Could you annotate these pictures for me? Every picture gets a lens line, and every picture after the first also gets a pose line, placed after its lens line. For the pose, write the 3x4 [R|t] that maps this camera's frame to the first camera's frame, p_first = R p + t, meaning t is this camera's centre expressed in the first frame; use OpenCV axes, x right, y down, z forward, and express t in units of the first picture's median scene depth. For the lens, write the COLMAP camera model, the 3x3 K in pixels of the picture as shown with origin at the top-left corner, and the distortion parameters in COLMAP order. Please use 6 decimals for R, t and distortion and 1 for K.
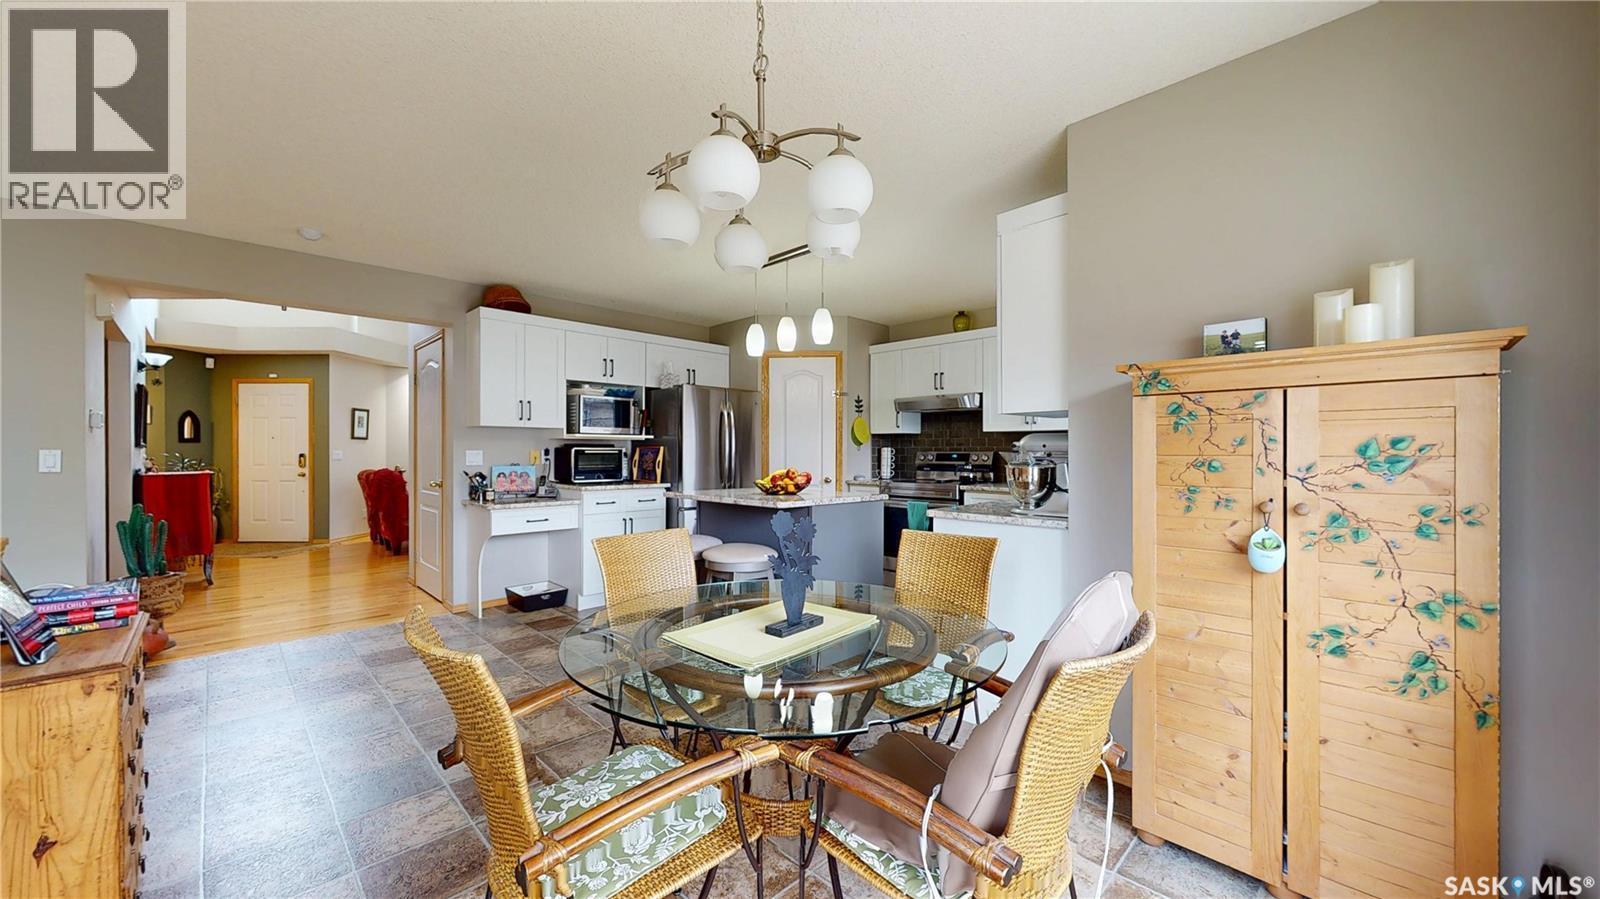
lens RADIAL K [[587.9, 0, 786.6], [0, 587.9, 450.6], [0, 0, 1]] dist [-0.001993, -0.000045]
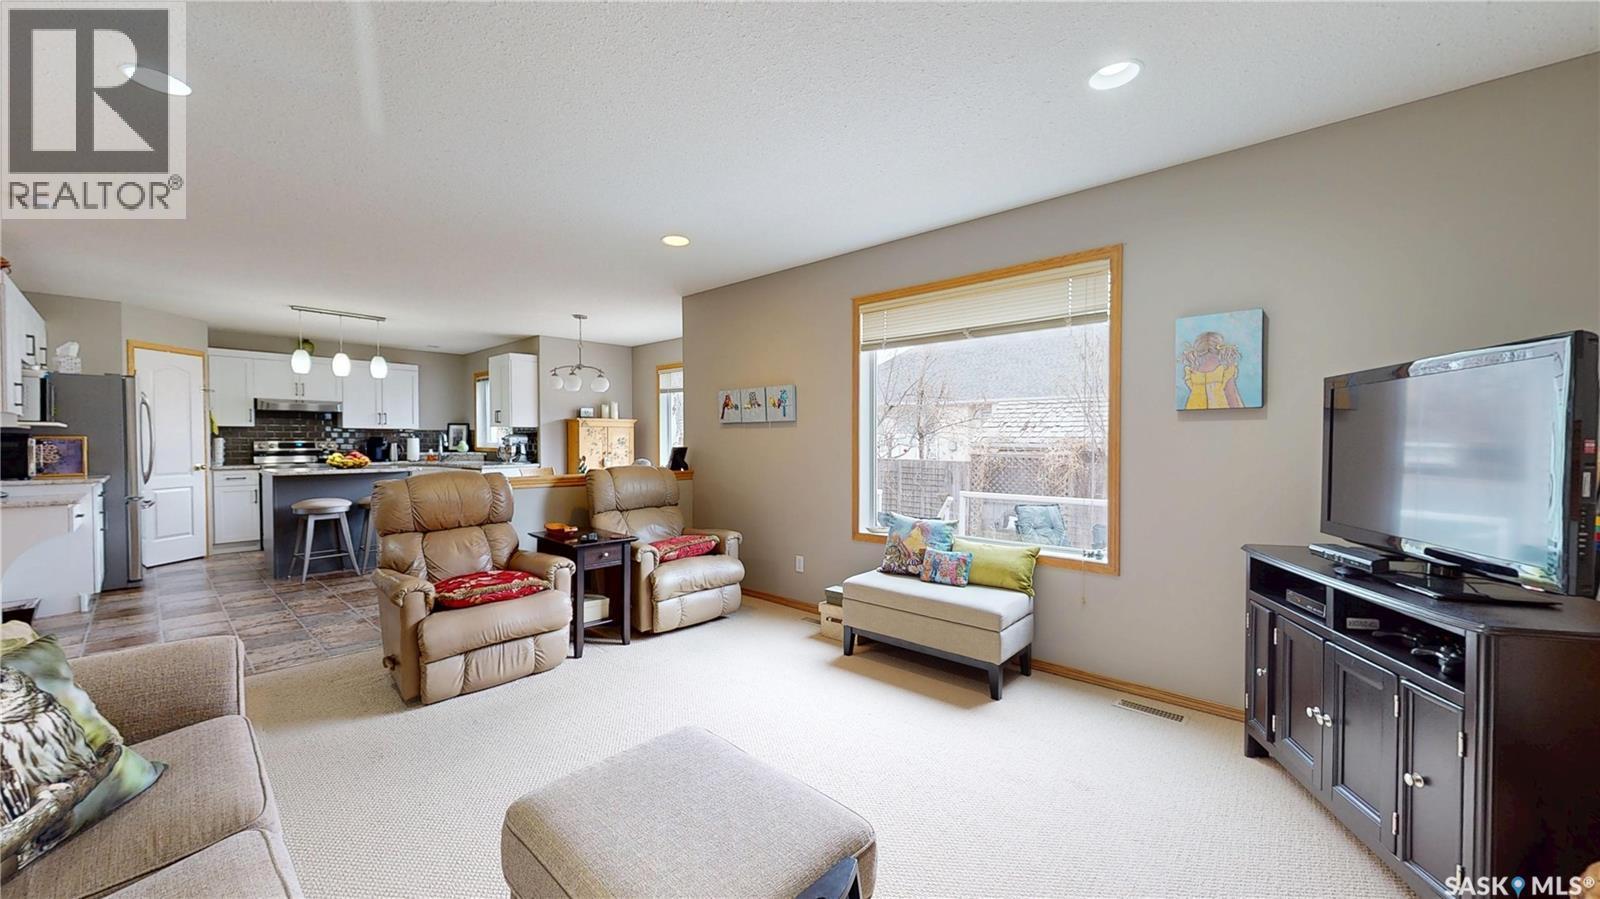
lens RADIAL K [[587.9, 0, 801.1], [0, 587.9, 449.8], [0, 0, 1]] dist [-0.001993, -0.000045]
pose [[-0.065438, -0.015636, 0.997734, -1.195061], [-0.000336, 0.999878, 0.015647, -0.000391], [-0.997857, 0.000689, -0.065436, -0.069198]]
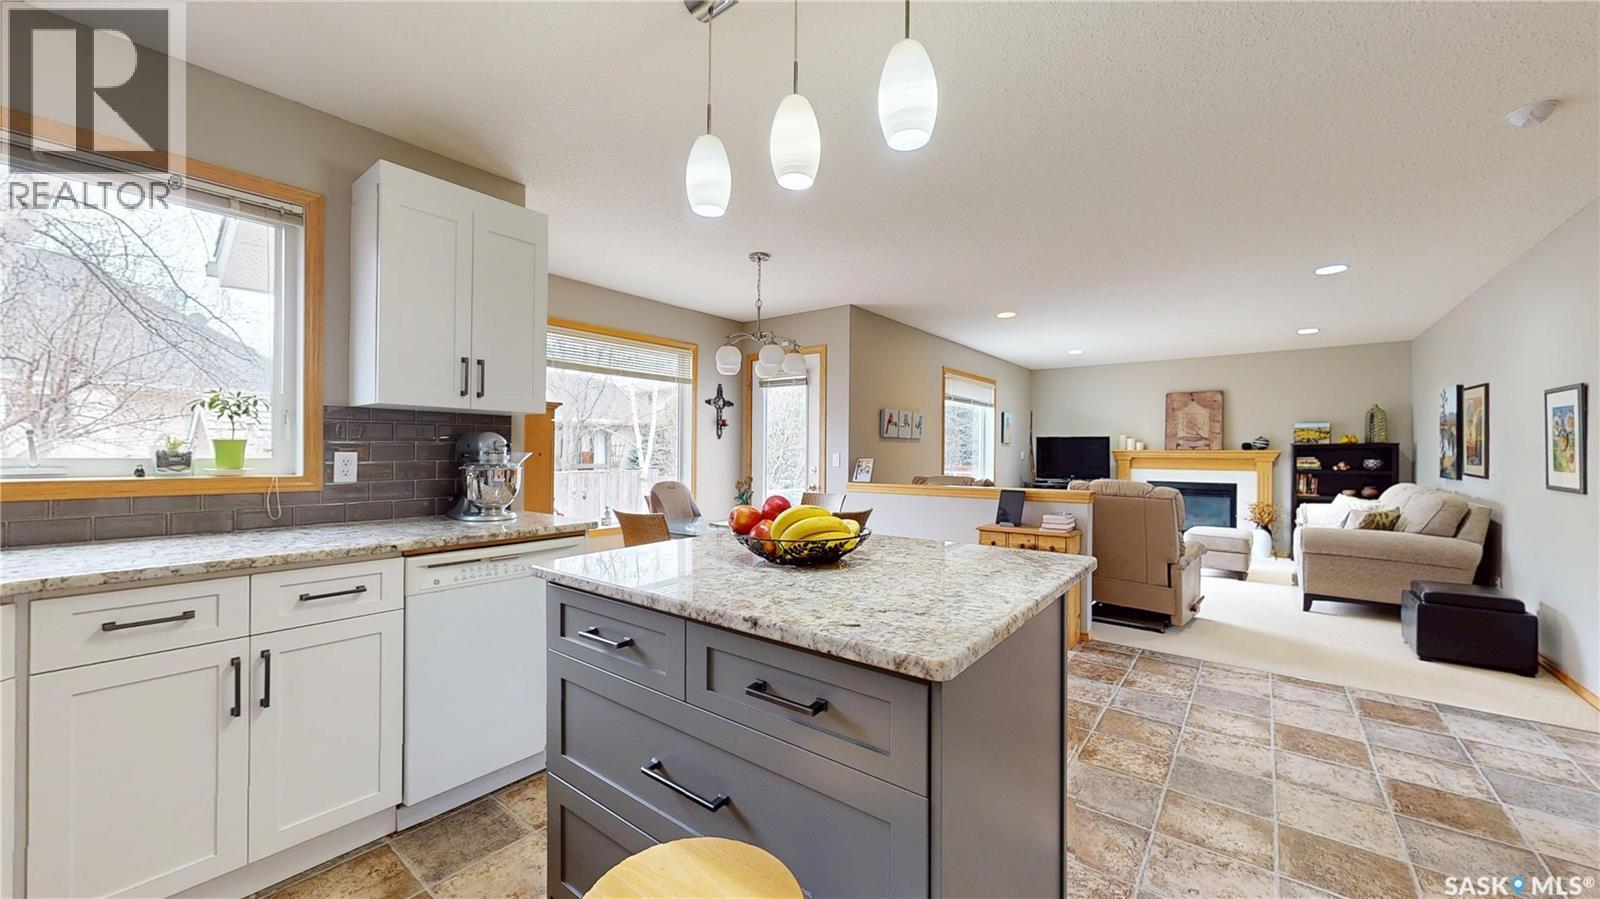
lens RADIAL K [[587.9, 0, 794.1], [0, 587.9, 448.2], [0, 0, 1]] dist [-0.001993, -0.000045]
pose [[-0.991382, 0.001584, -0.130993, 3.408486], [0.002489, 0.999974, -0.006749, -0.003326], [0.130979, -0.007017, -0.991360, 3.994718]]
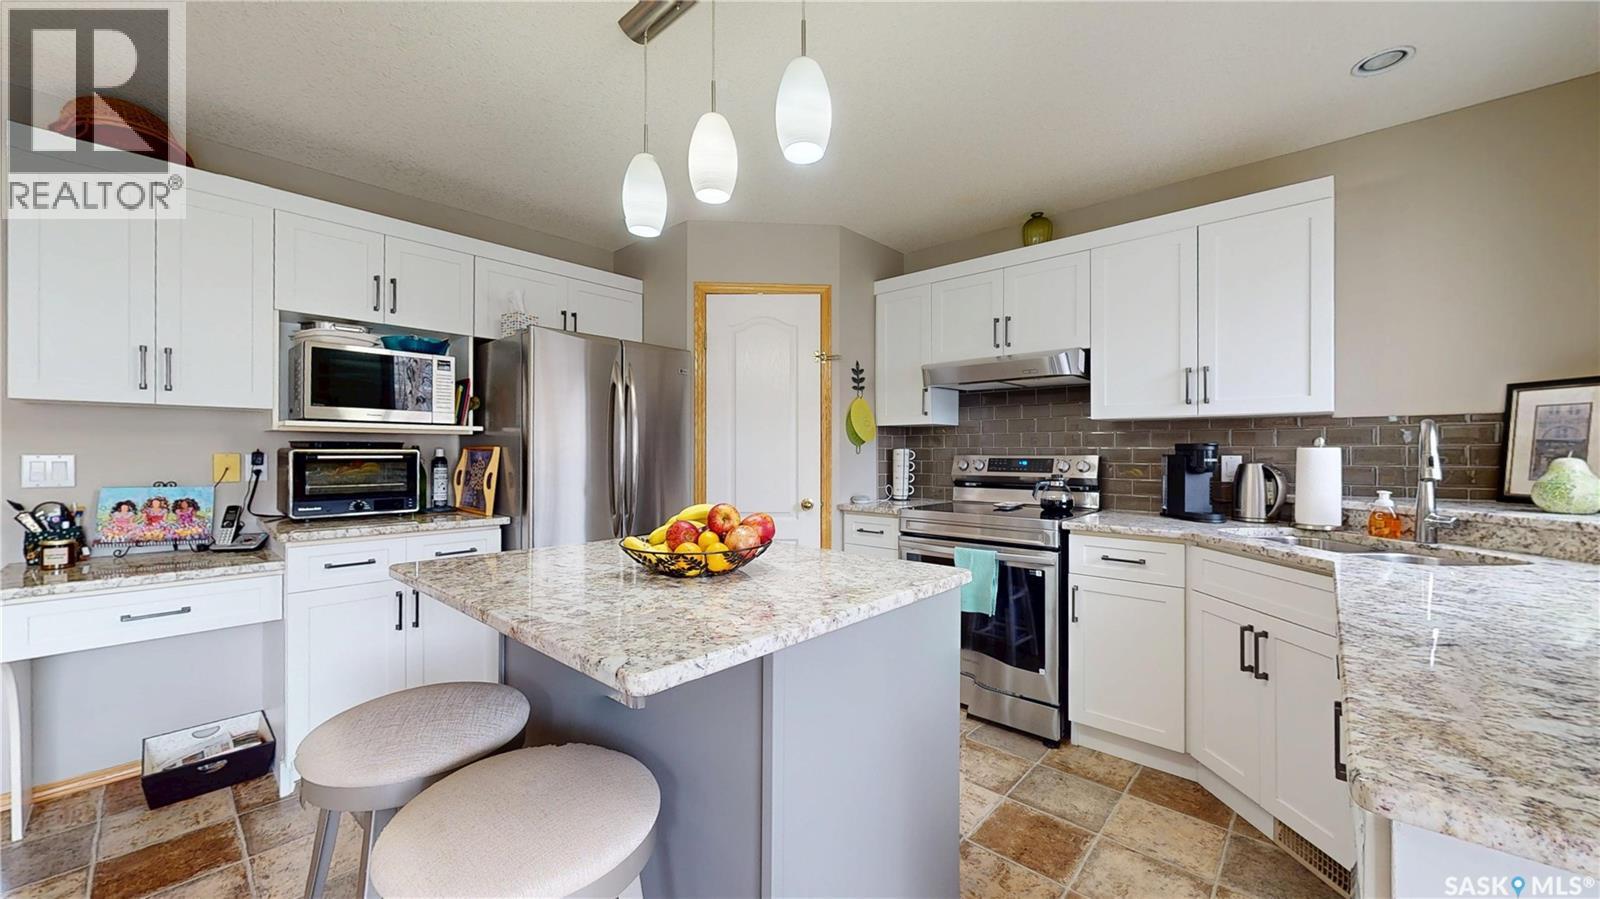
lens RADIAL K [[587.9, 0, 798.1], [0, 587.9, 454.0], [0, 0, 1]] dist [-0.001993, -0.000045]
pose [[0.997594, -0.000435, 0.069329, 0.022574], [-0.000012, 0.999979, 0.006449, -0.003774], [-0.069330, -0.006434, 0.997573, 0.452110]]
